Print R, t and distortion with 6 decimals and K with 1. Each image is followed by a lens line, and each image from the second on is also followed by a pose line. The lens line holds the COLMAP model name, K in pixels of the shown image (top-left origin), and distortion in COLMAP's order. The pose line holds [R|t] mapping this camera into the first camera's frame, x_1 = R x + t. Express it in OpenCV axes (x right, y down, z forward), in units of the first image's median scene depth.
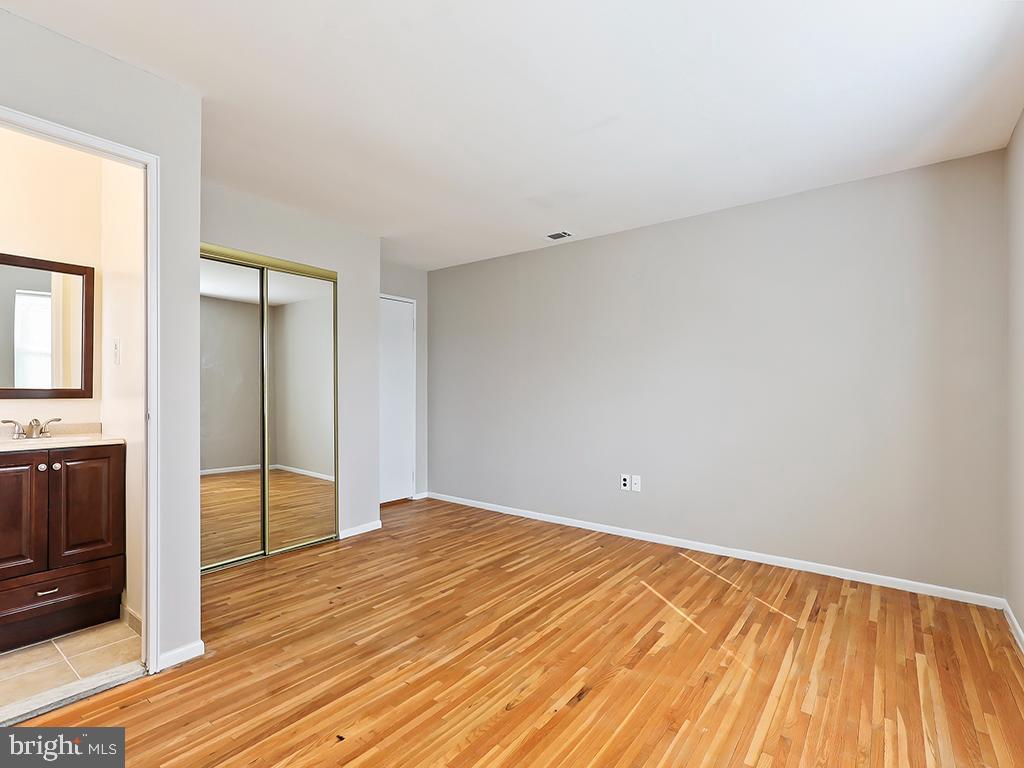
lens RADIAL K [[489.2, 0, 508.2], [0, 489.2, 387.5], [0, 0, 1]] dist [-0.002167, 0.000652]
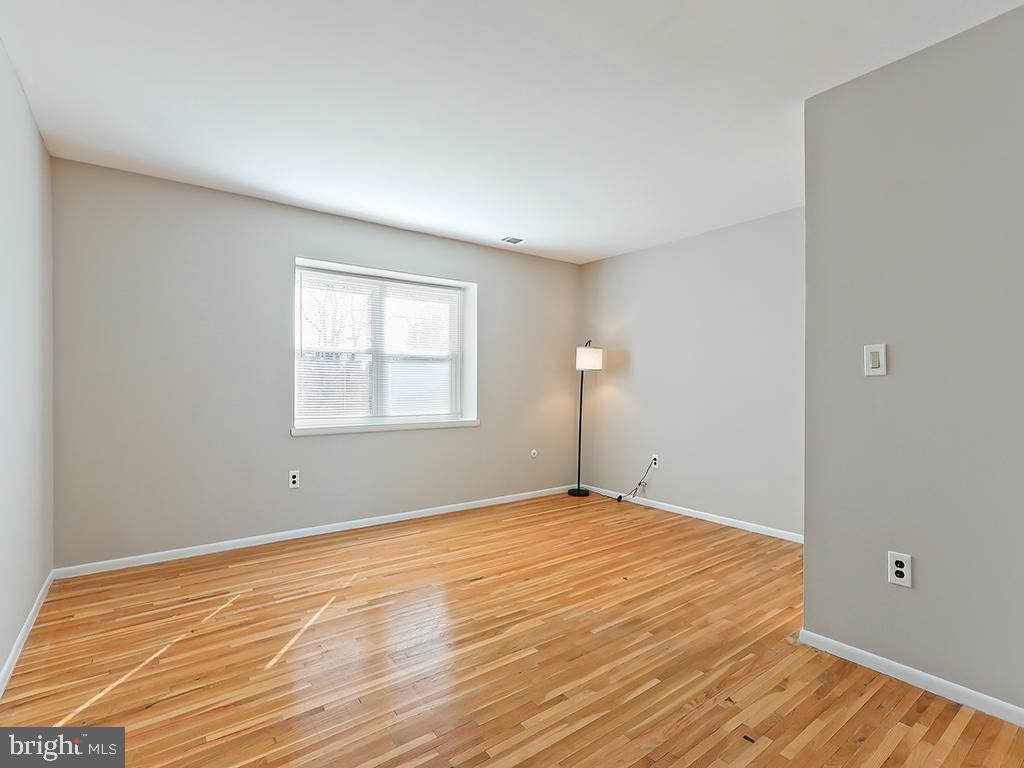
lens RADIAL K [[489.2, 0, 488.9], [0, 489.2, 382.5], [0, 0, 1]] dist [-0.002167, 0.000652]
pose [[-0.953029, -0.006825, 0.302801, -0.252600], [-0.008662, 0.999951, -0.004724, 0.007724], [-0.302754, -0.007125, -0.953042, 1.777965]]
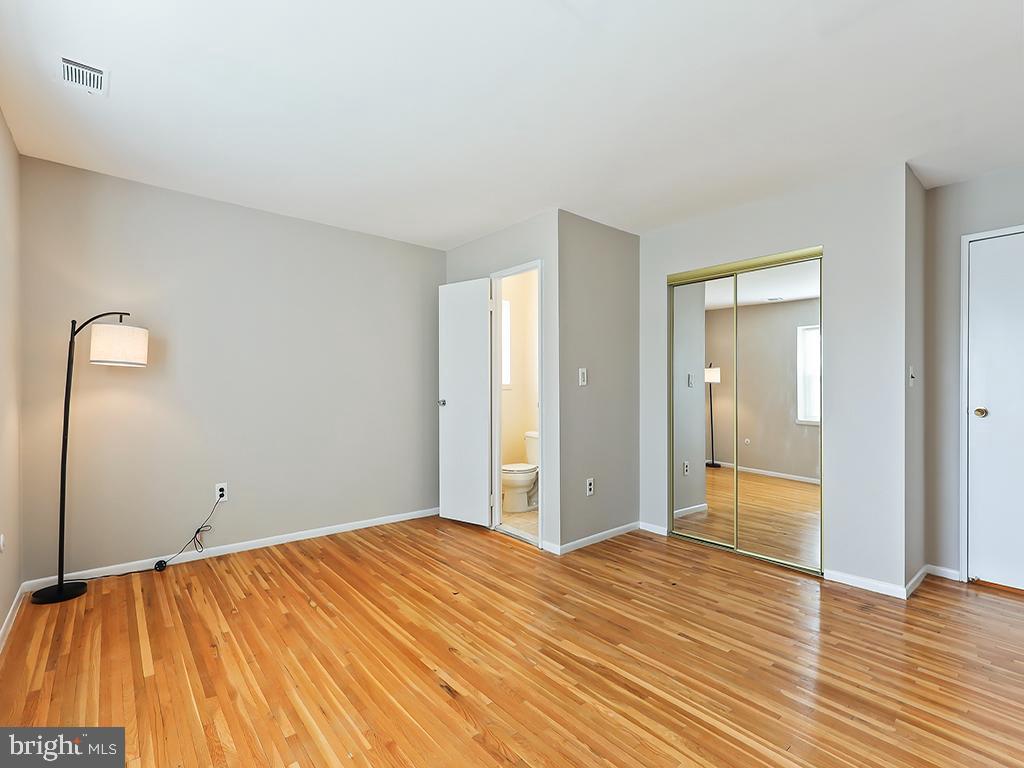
lens RADIAL K [[489.2, 0, 507.2], [0, 489.2, 387.0], [0, 0, 1]] dist [-0.002167, 0.000652]
pose [[-0.218531, -0.008197, -0.975796, 0.806614], [-0.002054, 0.999966, -0.007940, 0.003716], [0.975828, 0.000270, -0.218540, 0.963438]]
